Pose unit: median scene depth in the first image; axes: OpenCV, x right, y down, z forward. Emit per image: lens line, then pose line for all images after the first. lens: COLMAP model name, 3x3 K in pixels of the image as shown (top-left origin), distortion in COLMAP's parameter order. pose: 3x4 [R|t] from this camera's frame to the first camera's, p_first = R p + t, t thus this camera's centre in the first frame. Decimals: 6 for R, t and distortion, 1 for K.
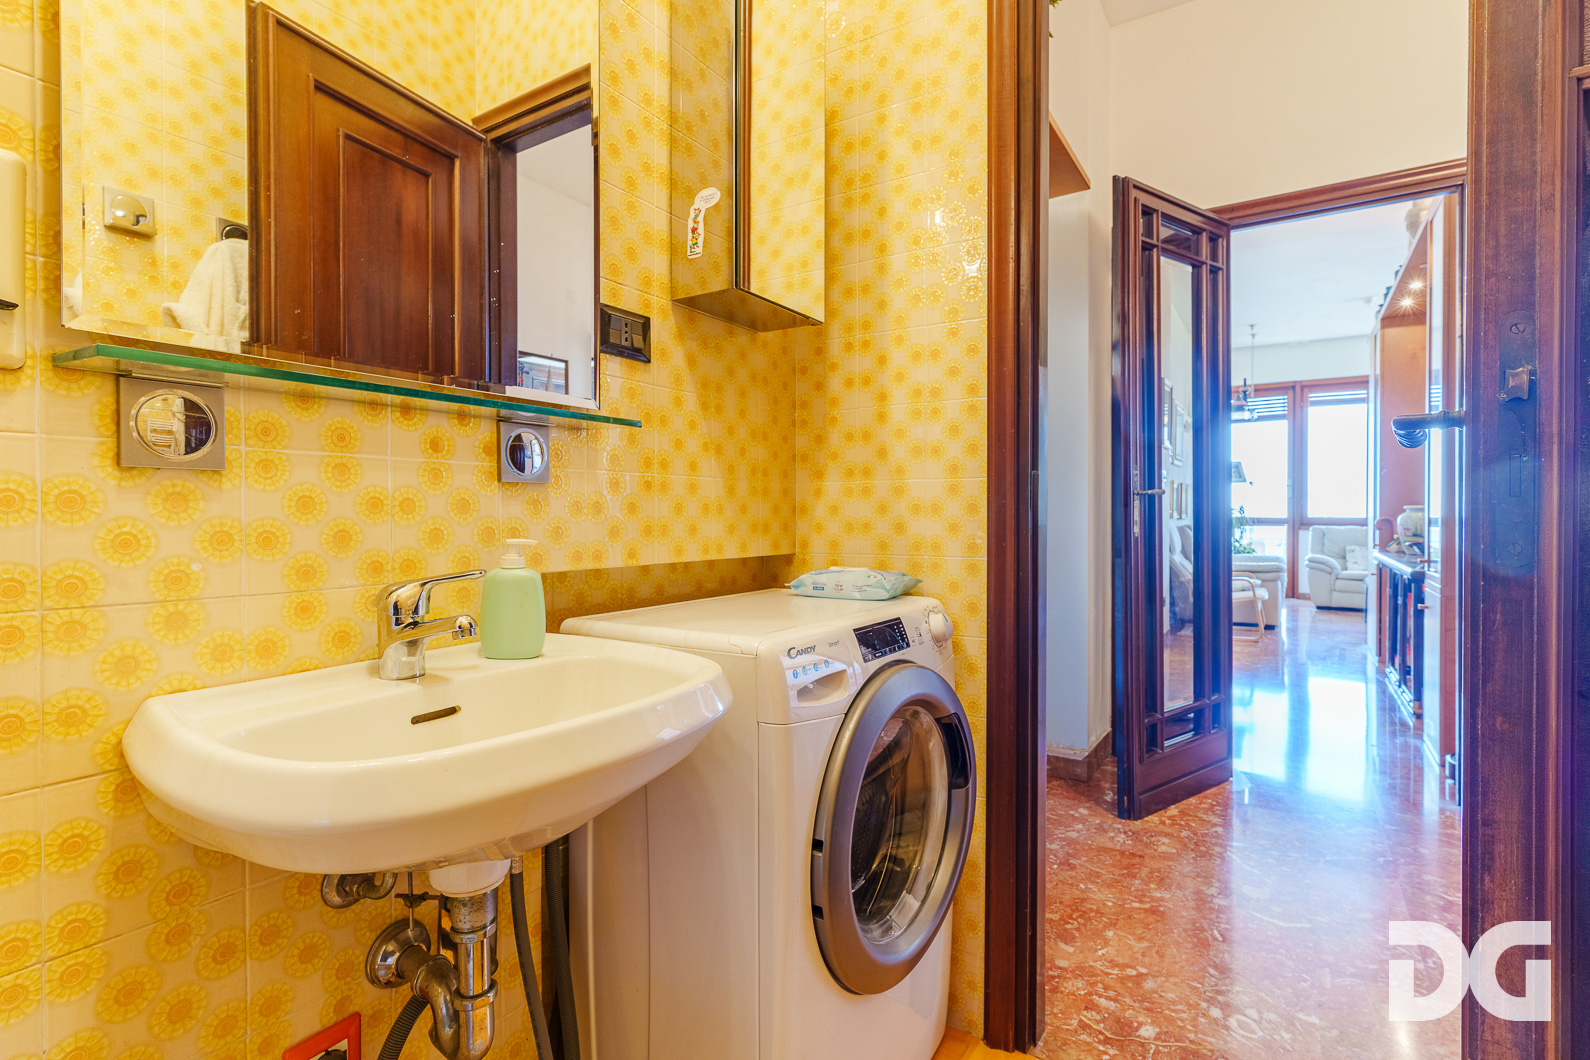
lens RADIAL K [[740.6, 0, 805.9], [0, 740.6, 520.6], [0, 0, 1]] dist [0.005383, 0.000257]
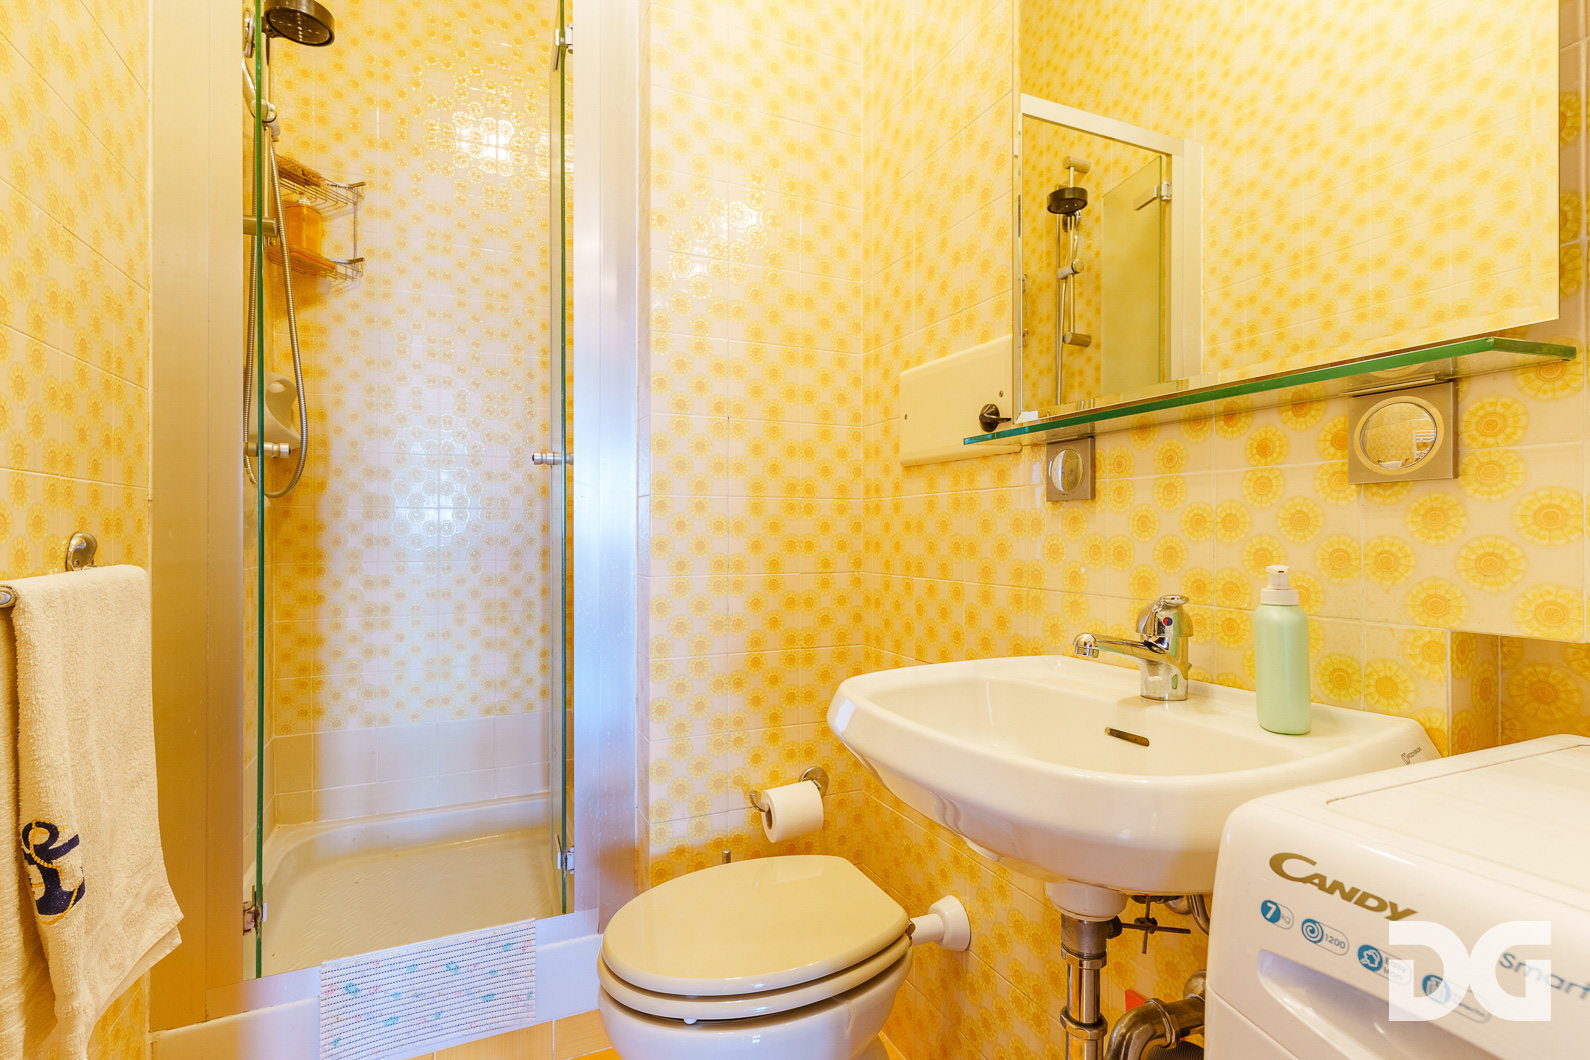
lens RADIAL K [[757.1, 0, 795.0], [0, 757.1, 530.0], [0, 0, 1]] dist [0.001476, -0.000009]
pose [[-0.553551, -0.009667, -0.832759, 0.512033], [-0.012707, 0.999914, -0.003161, -0.000948], [0.832719, 0.008832, -0.553626, 1.055910]]
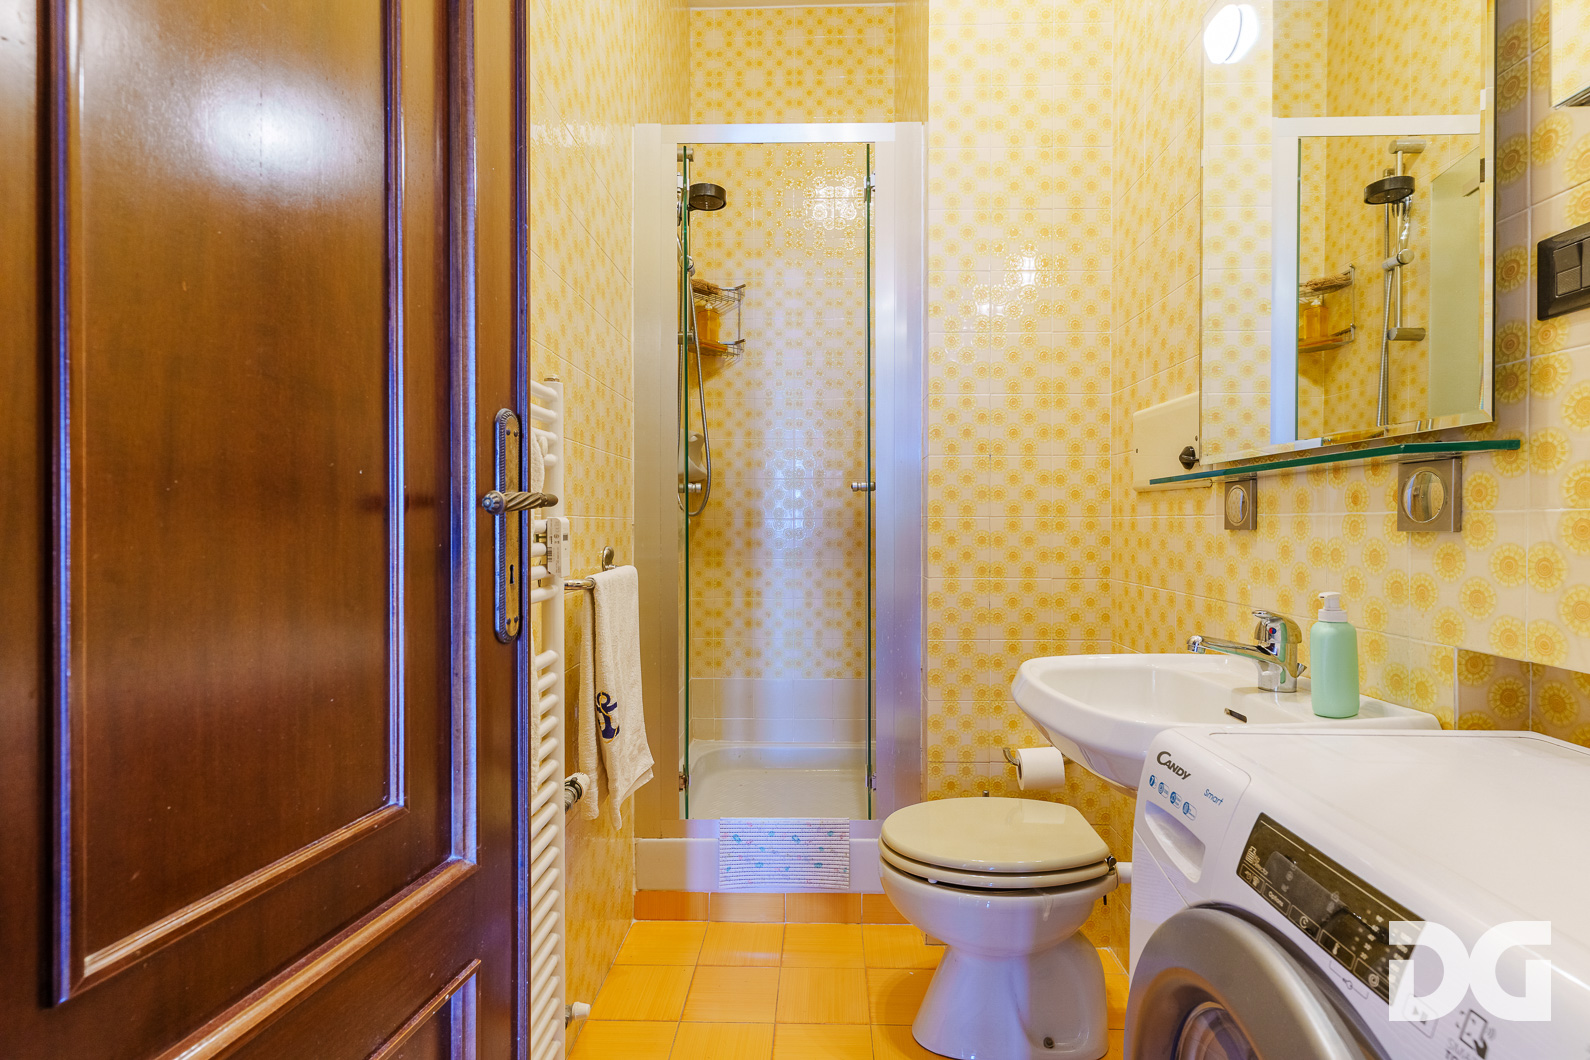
lens RADIAL K [[768.1, 0, 798.3], [0, 768.1, 519.5], [0, 0, 1]] dist [-0.000872, 0.000238]
pose [[-0.863408, -0.007522, -0.504449, 0.750940], [-0.010637, 0.999938, 0.003296, -0.068708], [0.504393, 0.008212, -0.863435, 1.577006]]
